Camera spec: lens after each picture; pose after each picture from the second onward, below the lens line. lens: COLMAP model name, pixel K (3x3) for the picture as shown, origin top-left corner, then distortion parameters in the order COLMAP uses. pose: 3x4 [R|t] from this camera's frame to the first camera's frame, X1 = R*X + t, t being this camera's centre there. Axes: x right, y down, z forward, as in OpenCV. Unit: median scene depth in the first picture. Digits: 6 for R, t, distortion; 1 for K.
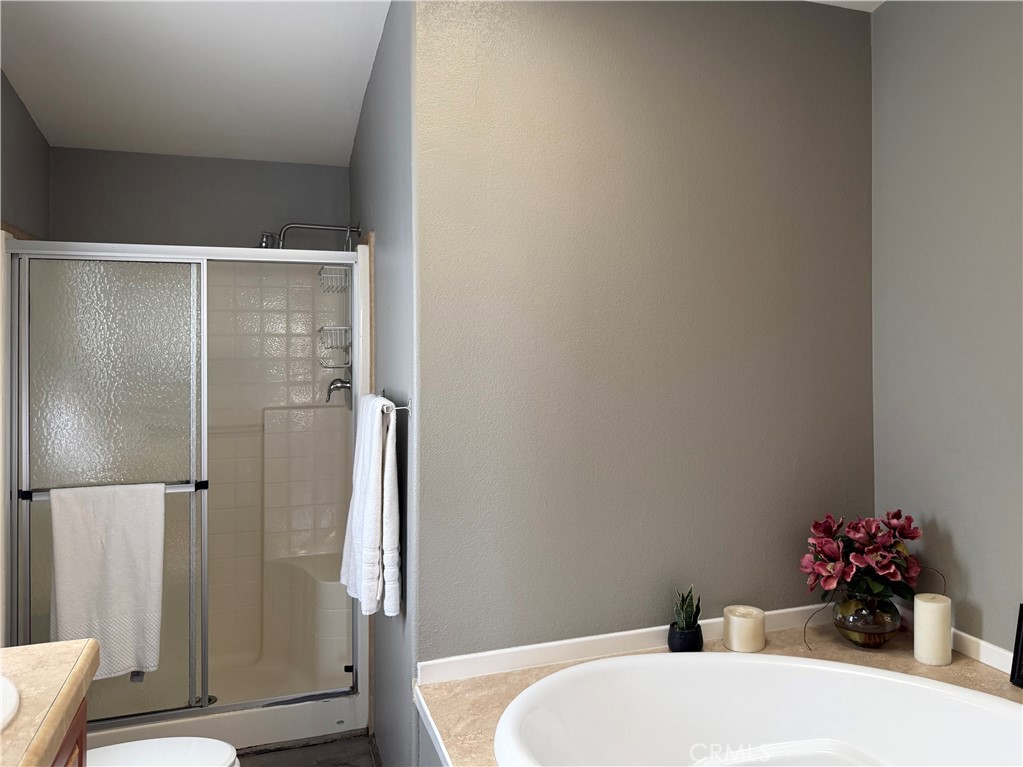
lens RADIAL K [[847.3, 0, 598.0], [0, 847.3, 337.9], [0, 0, 1]] dist [0.091774, -0.143302]
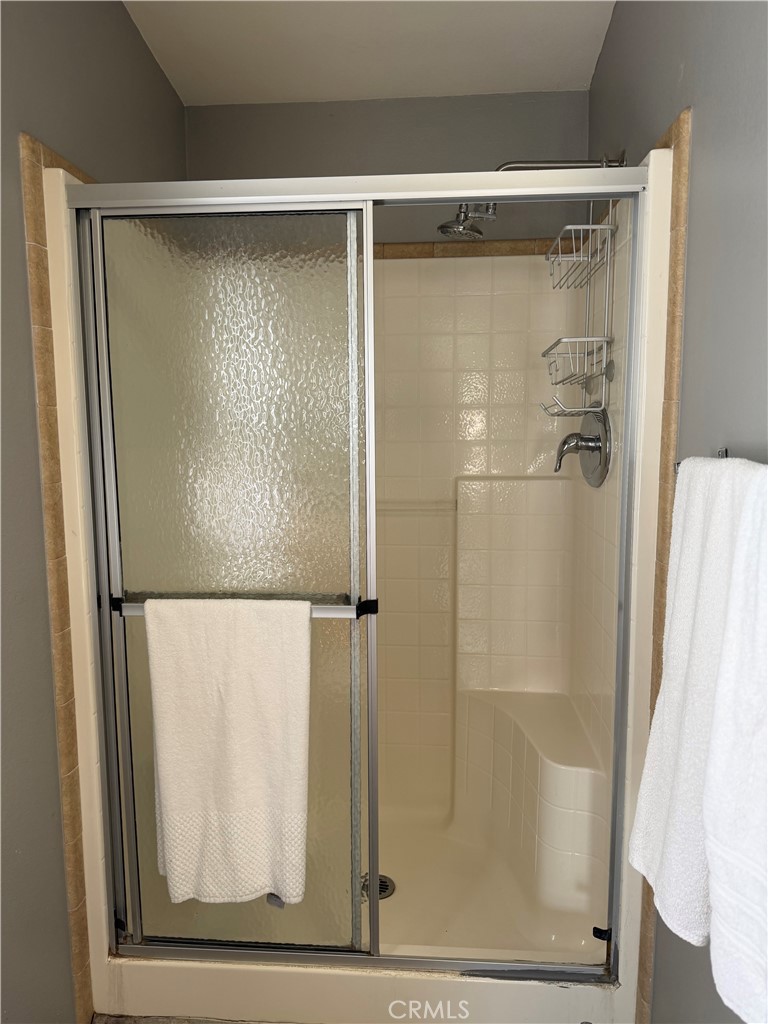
lens RADIAL K [[715.9, 0, 384.0], [0, 715.9, 512.0], [0, 0, 1]] dist [0.157812, -0.270223]
pose [[0.899596, 0.053060, -0.433488, -0.294297], [0.004334, 0.991459, 0.130349, 0.052095], [0.436702, -0.119140, 0.891682, 0.699915]]
